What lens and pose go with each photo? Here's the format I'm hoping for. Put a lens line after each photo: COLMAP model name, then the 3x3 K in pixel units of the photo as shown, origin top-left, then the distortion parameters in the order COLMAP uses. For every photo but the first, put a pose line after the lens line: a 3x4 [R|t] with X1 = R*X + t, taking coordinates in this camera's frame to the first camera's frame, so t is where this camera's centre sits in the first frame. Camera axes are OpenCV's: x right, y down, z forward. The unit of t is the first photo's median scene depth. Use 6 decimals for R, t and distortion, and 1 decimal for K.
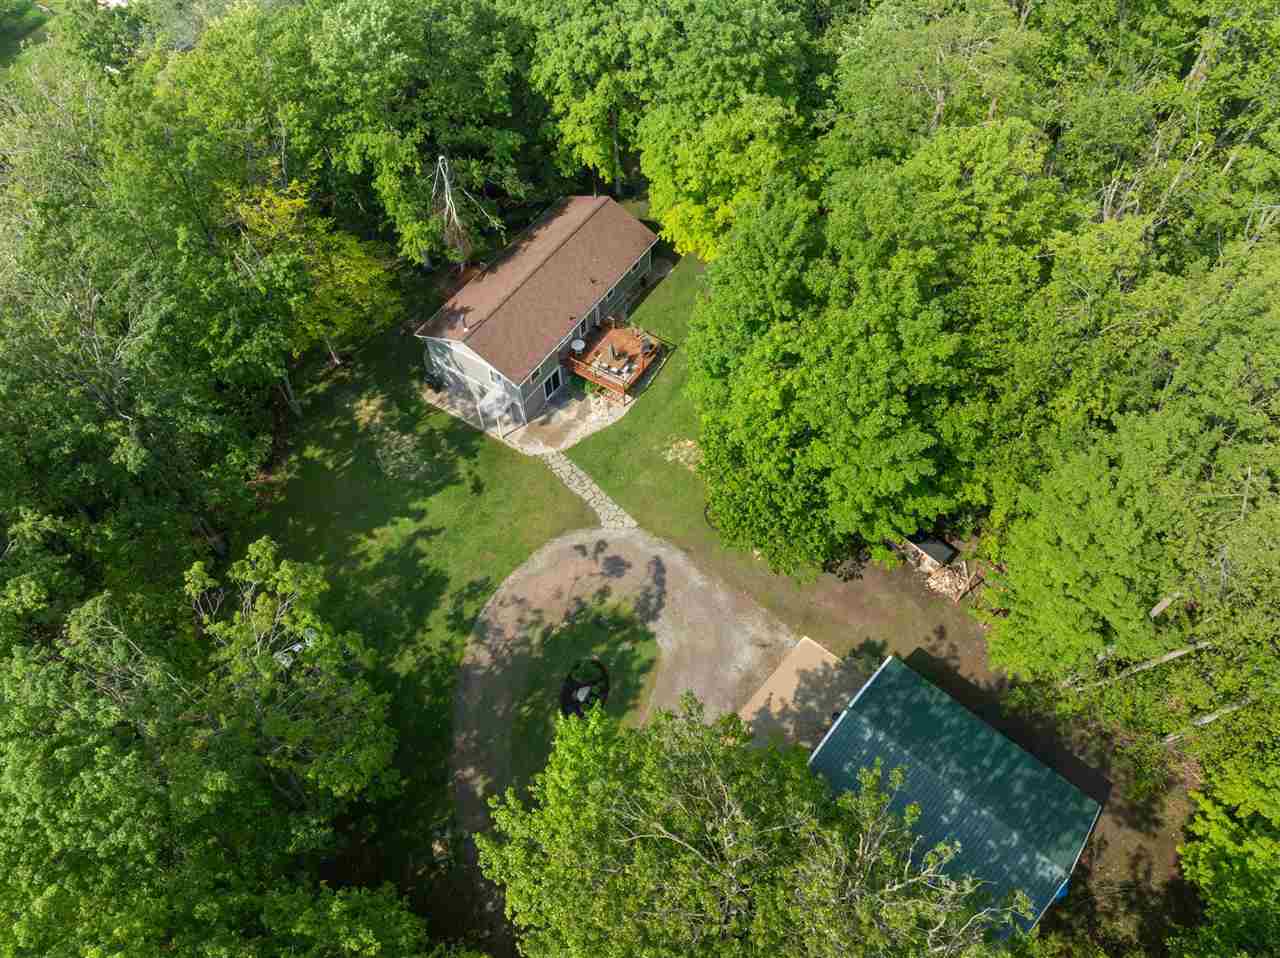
lens RADIAL K [[901.9, 0, 643.0], [0, 901.9, 474.8], [0, 0, 1]] dist [-0.031028, -0.009587]
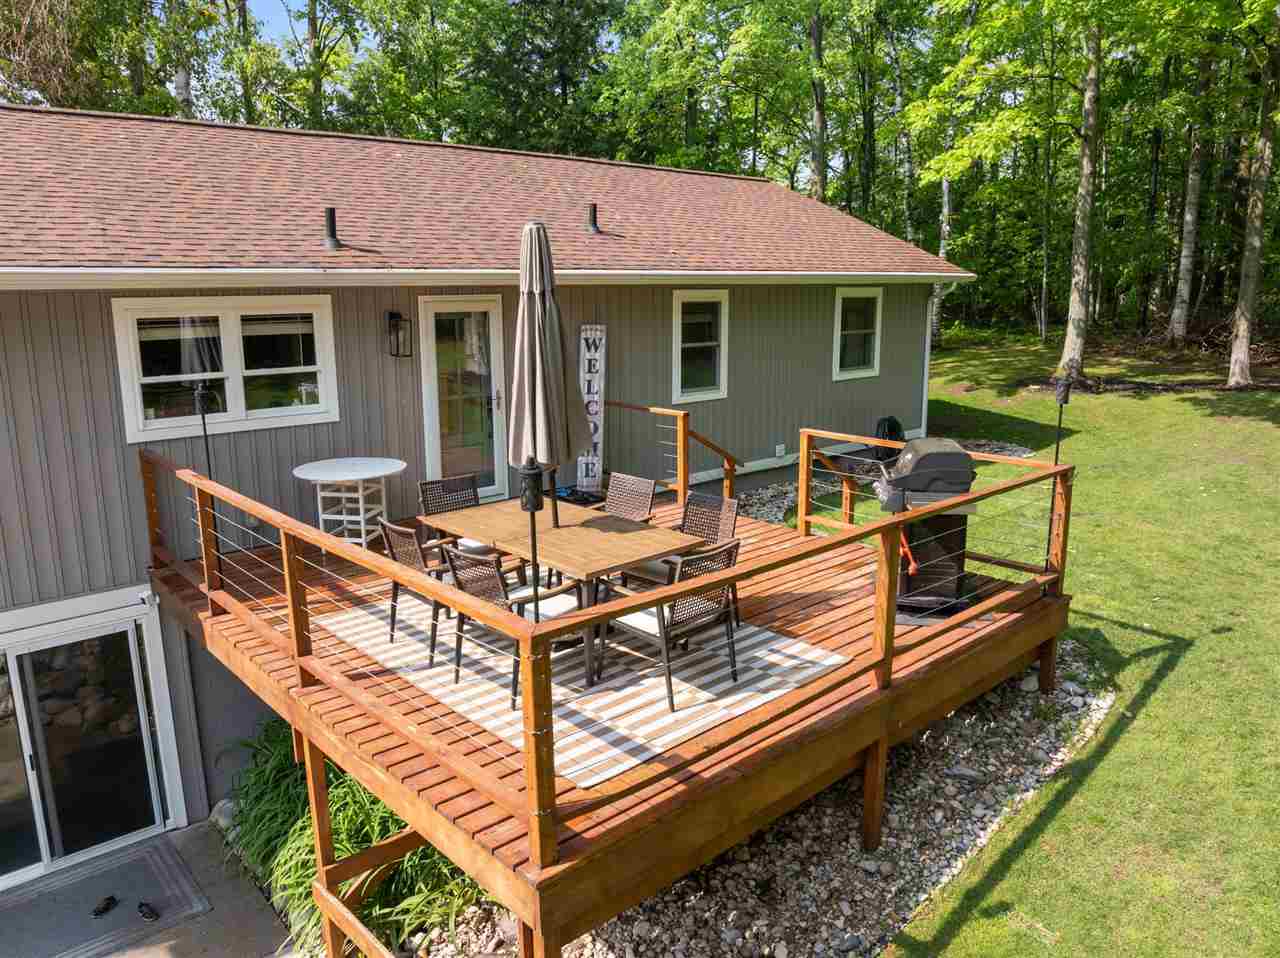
lens RADIAL K [[901.9, 0, 648.1], [0, 901.9, 475.4], [0, 0, 1]] dist [-0.031028, -0.009587]
pose [[0.965462, 0.049162, -0.255865, -0.000933], [-0.213399, 0.712624, -0.668302, -0.069731], [0.149481, 0.699821, 0.698503, 0.924119]]
